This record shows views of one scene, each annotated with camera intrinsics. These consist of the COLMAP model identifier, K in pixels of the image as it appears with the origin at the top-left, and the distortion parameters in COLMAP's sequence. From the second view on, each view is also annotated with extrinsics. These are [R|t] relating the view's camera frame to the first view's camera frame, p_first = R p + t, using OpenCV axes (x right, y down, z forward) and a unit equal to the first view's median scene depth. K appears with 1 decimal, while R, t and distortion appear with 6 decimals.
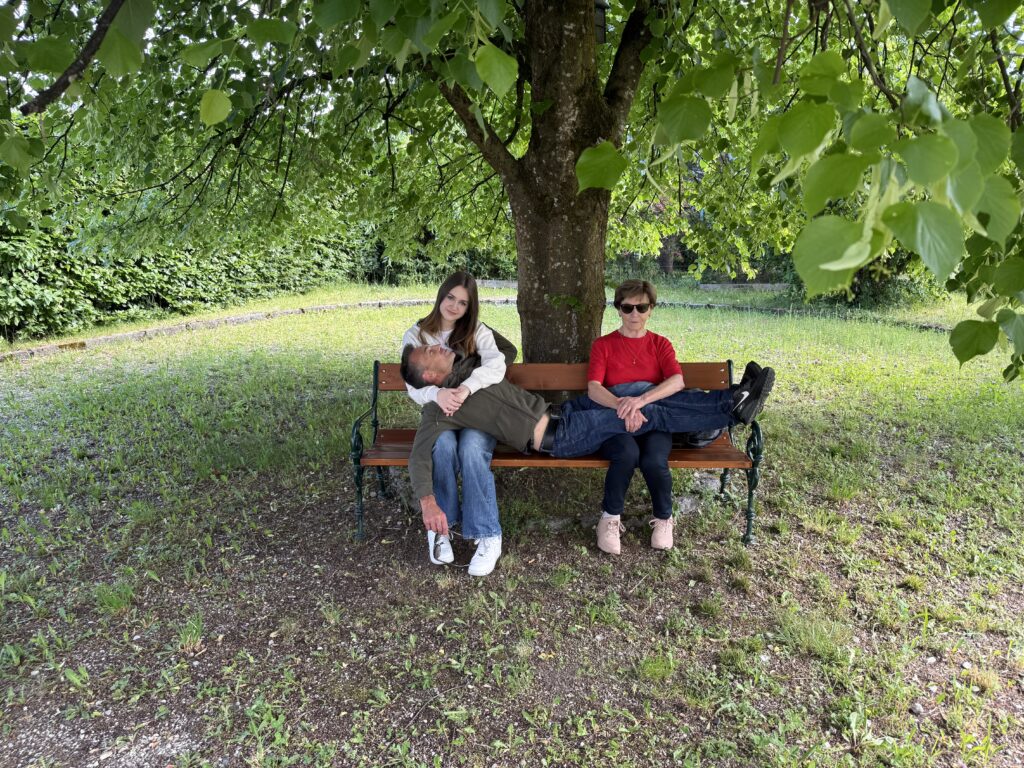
lens RADIAL K [[706.1, 0, 512.2], [0, 706.1, 383.8], [0, 0, 1]] dist [-0.019830, -0.010486]
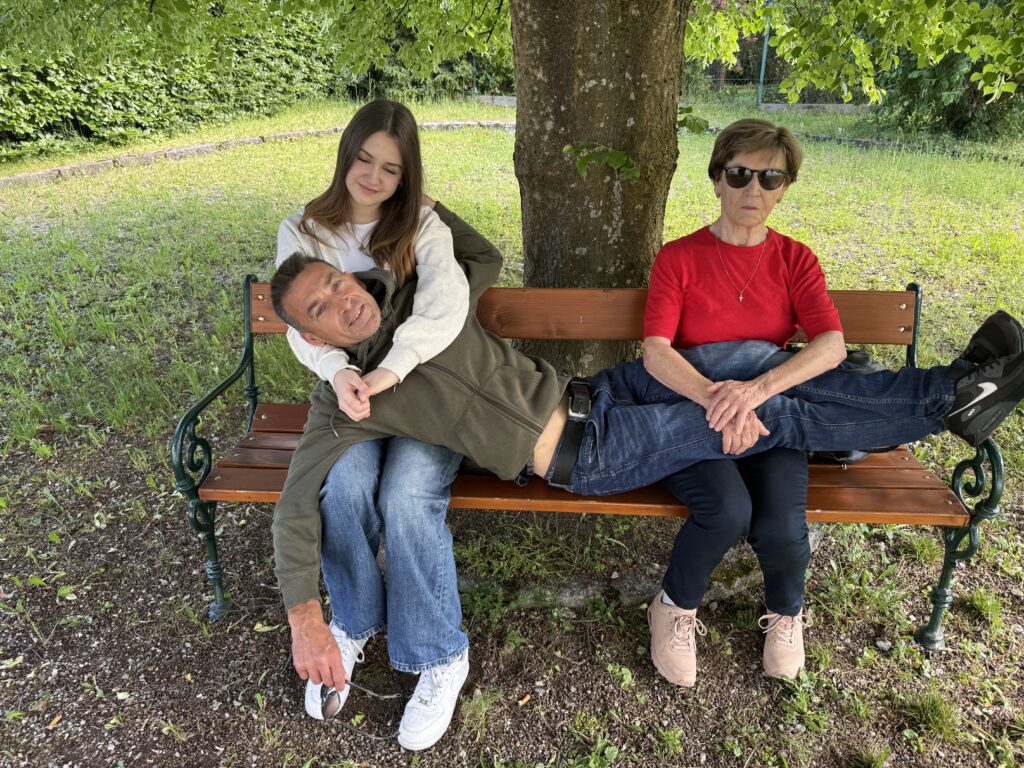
lens RADIAL K [[706.1, 0, 508.3], [0, 706.1, 382.0], [0, 0, 1]] dist [-0.019830, -0.010486]
pose [[0.999412, 0.014002, -0.031300, 0.022805], [-0.006010, 0.970224, 0.242136, -0.080393], [0.033758, -0.241806, 0.969737, 0.439396]]
